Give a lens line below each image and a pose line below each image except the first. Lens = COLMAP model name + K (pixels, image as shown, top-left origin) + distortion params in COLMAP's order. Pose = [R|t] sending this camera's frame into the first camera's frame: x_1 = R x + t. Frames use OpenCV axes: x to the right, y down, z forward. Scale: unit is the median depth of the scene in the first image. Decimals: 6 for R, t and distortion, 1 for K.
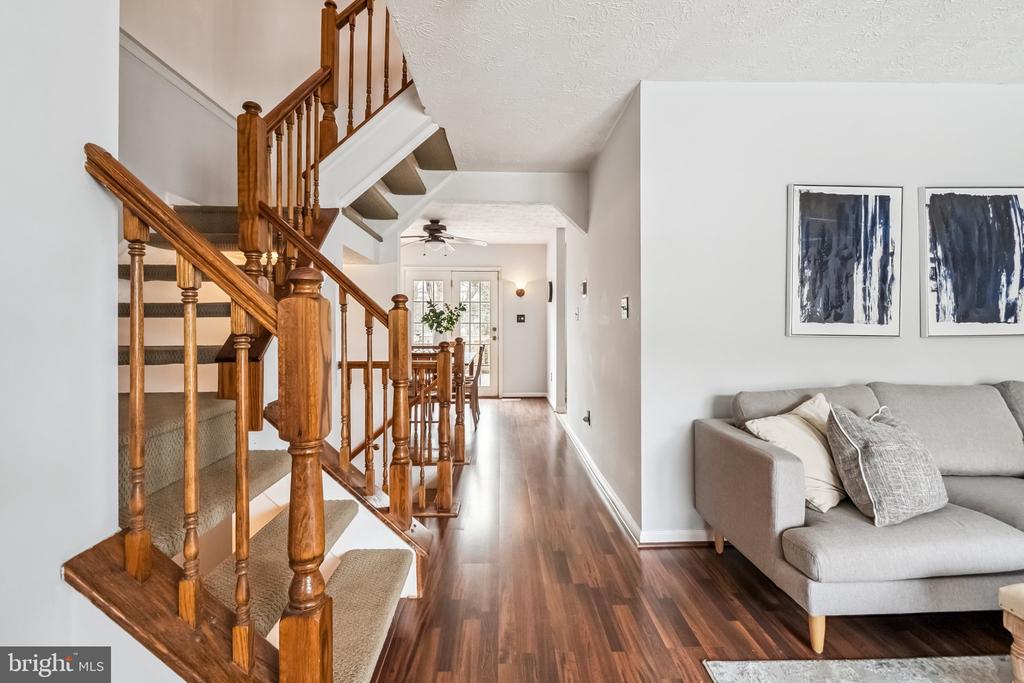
lens RADIAL K [[450.4, 0, 509.8], [0, 450.4, 322.6], [0, 0, 1]] dist [-0.000429, -0.000811]
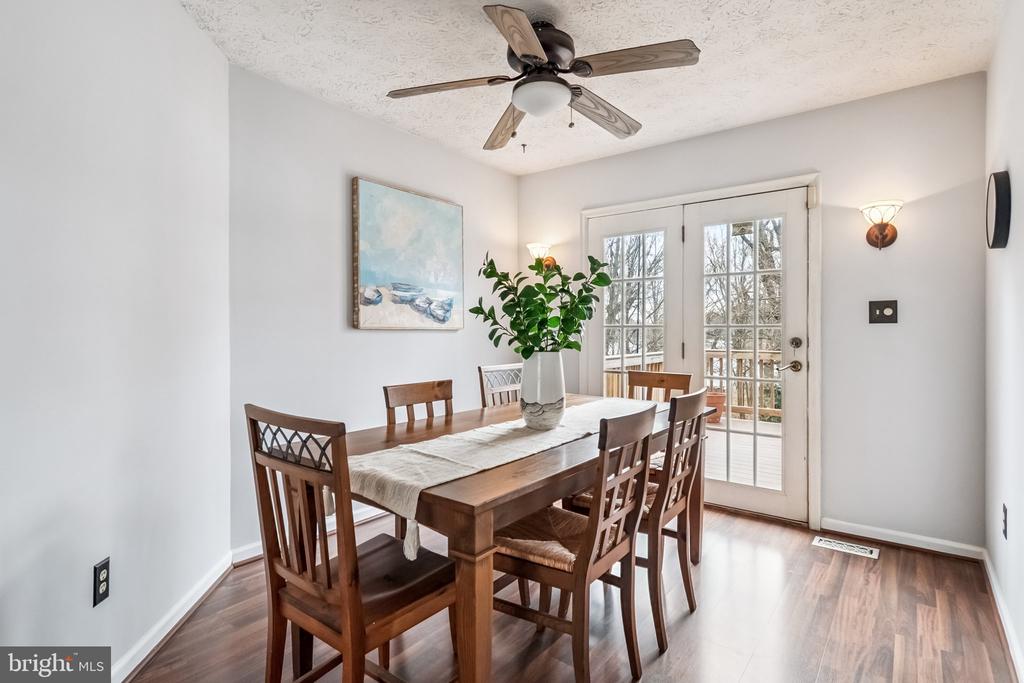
lens RADIAL K [[517.0, 0, 511.9], [0, 517.0, 332.9], [0, 0, 1]] dist [0.004029, 0.000626]
pose [[0.775252, 0.002302, -0.631648, 0.170103], [0.003907, 0.999957, 0.008439, 0.006853], [0.631640, -0.009011, 0.775210, 1.630005]]
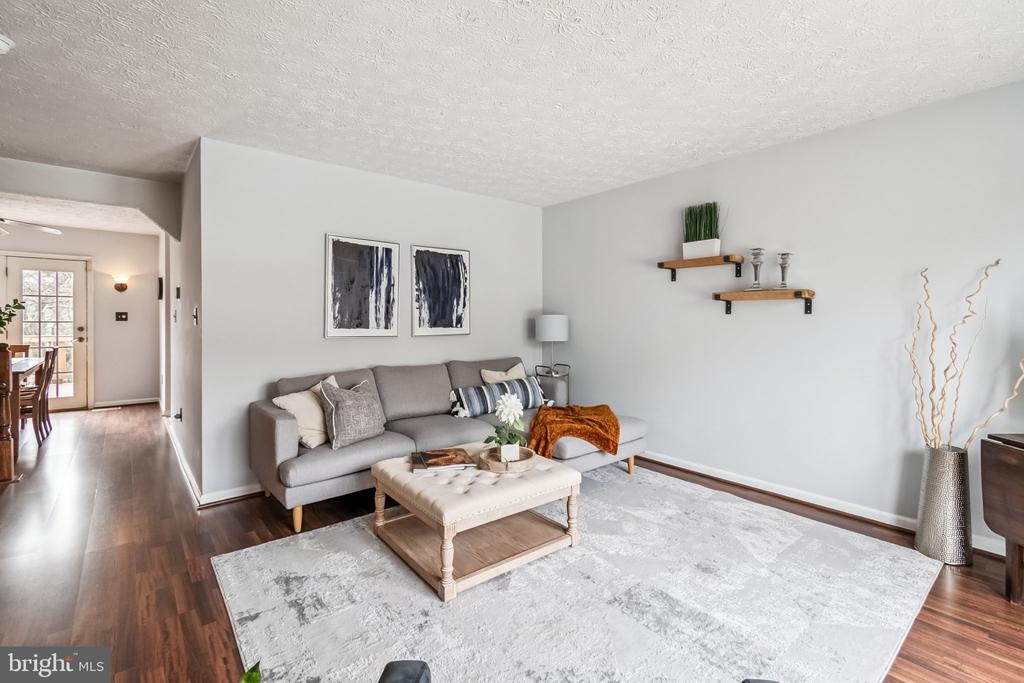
lens RADIAL K [[450.4, 0, 509.8], [0, 450.4, 322.6], [0, 0, 1]] dist [-0.000429, -0.000811]
pose [[0.770272, -0.000820, 0.637714, 0.149157], [-0.007663, 0.999915, 0.010542, -0.039406], [-0.637669, -0.013007, 0.770201, -0.495954]]
